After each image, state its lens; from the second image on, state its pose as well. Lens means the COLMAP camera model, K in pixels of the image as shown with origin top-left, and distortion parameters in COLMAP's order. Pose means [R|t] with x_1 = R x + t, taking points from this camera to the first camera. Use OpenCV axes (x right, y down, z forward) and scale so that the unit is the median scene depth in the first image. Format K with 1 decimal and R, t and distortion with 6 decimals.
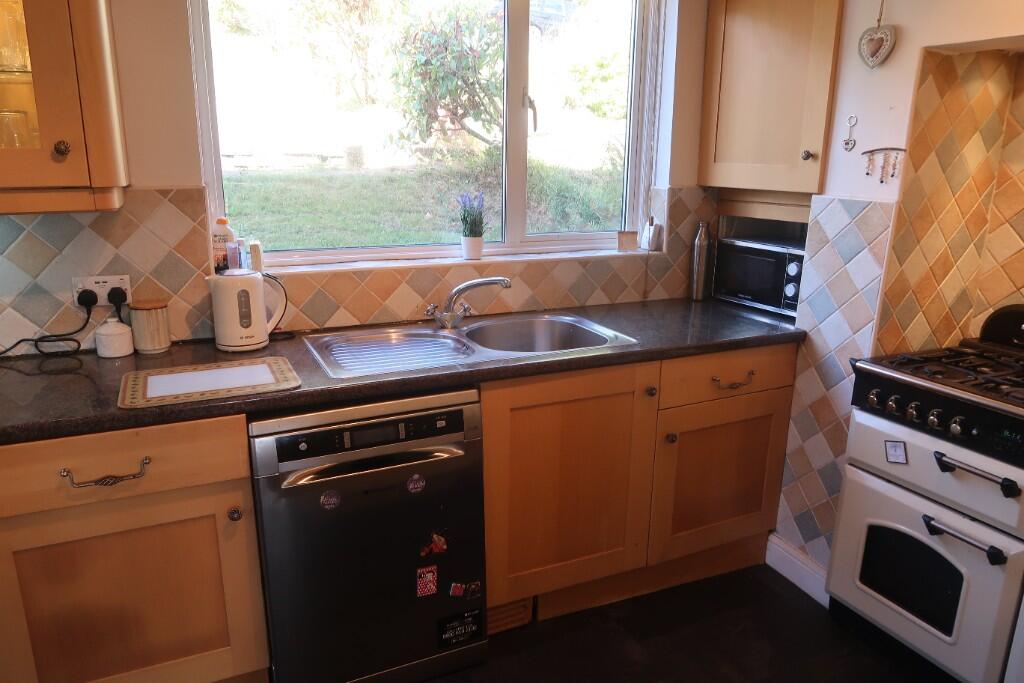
lens RADIAL K [[703.4, 0, 507.4], [0, 703.4, 332.5], [0, 0, 1]] dist [-0.030481, 0.011151]
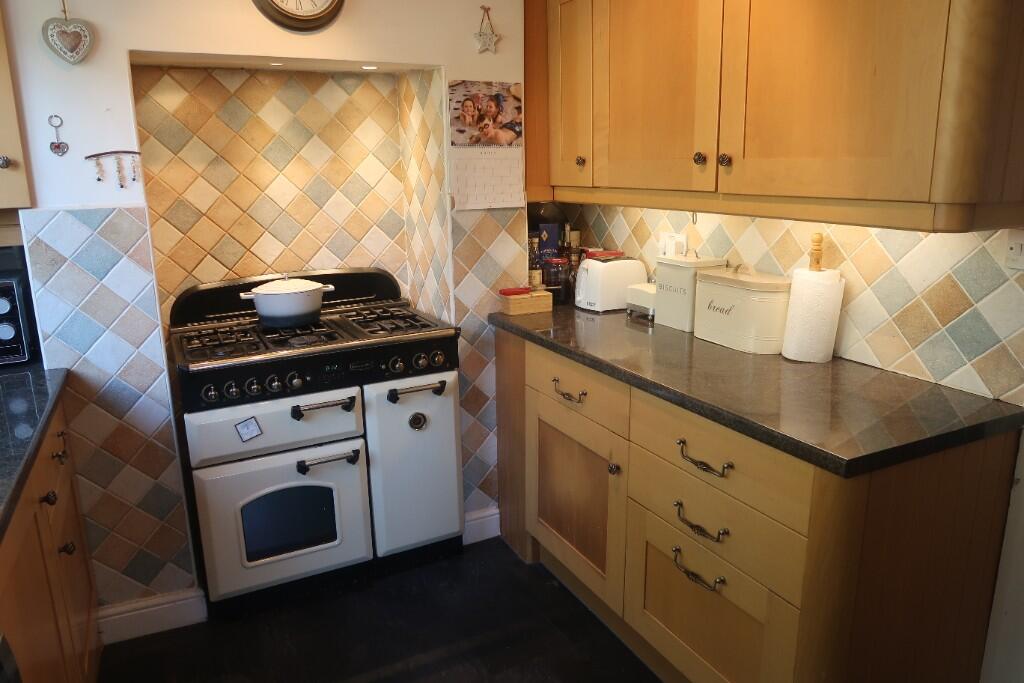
lens RADIAL K [[703.4, 0, 507.4], [0, 703.4, 332.5], [0, 0, 1]] dist [-0.030481, 0.011151]
pose [[-0.011806, -0.251976, 0.967661, -0.502337], [0.263958, 0.932617, 0.246071, -0.141621], [-0.964462, 0.258327, 0.055501, 0.552524]]
